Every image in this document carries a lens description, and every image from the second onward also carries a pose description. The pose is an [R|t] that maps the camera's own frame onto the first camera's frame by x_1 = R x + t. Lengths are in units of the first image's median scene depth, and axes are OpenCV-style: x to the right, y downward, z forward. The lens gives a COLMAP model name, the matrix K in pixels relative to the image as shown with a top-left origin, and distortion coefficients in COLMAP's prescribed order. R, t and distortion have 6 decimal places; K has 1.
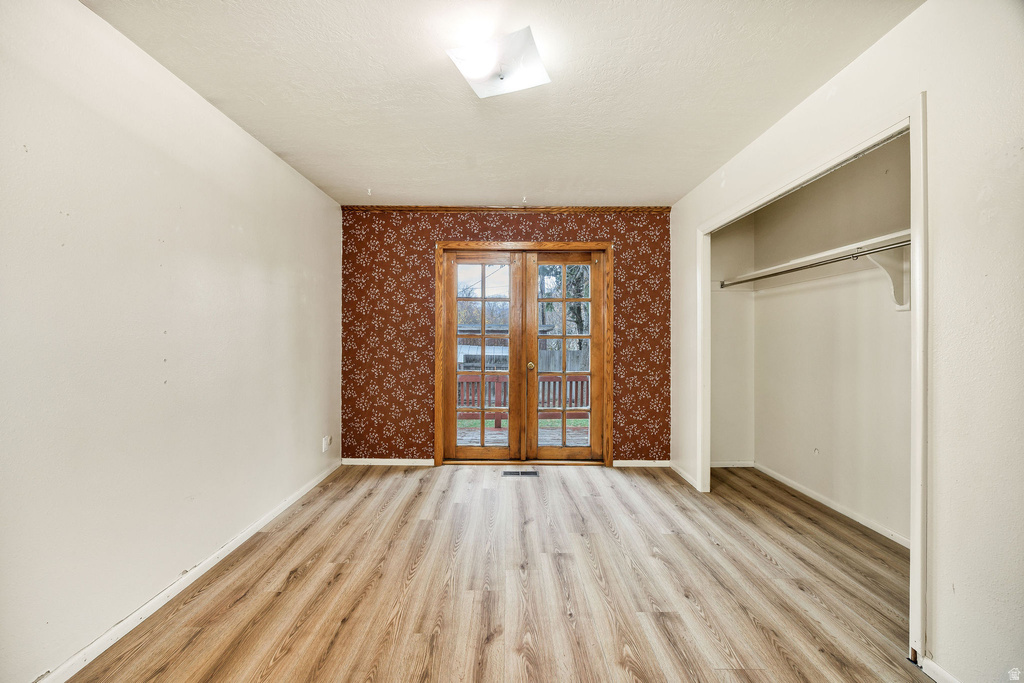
lens RADIAL K [[397.0, 0, 512.6], [0, 397.0, 339.3], [0, 0, 1]] dist [-0.006478, 0.000549]
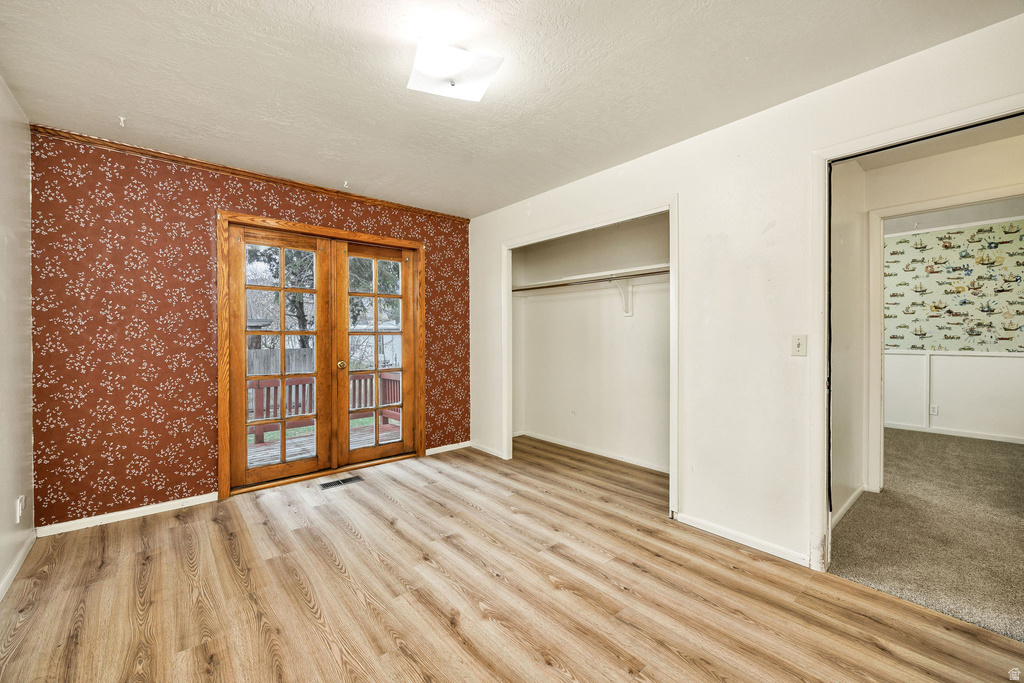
lens RADIAL K [[397.0, 0, 512.1], [0, 397.0, 337.1], [0, 0, 1]] dist [-0.006478, 0.000549]
pose [[0.766808, -0.008997, 0.641813, -0.249829], [0.006469, 0.999959, 0.006288, -0.000336], [-0.641843, -0.000670, 0.766835, 0.042052]]
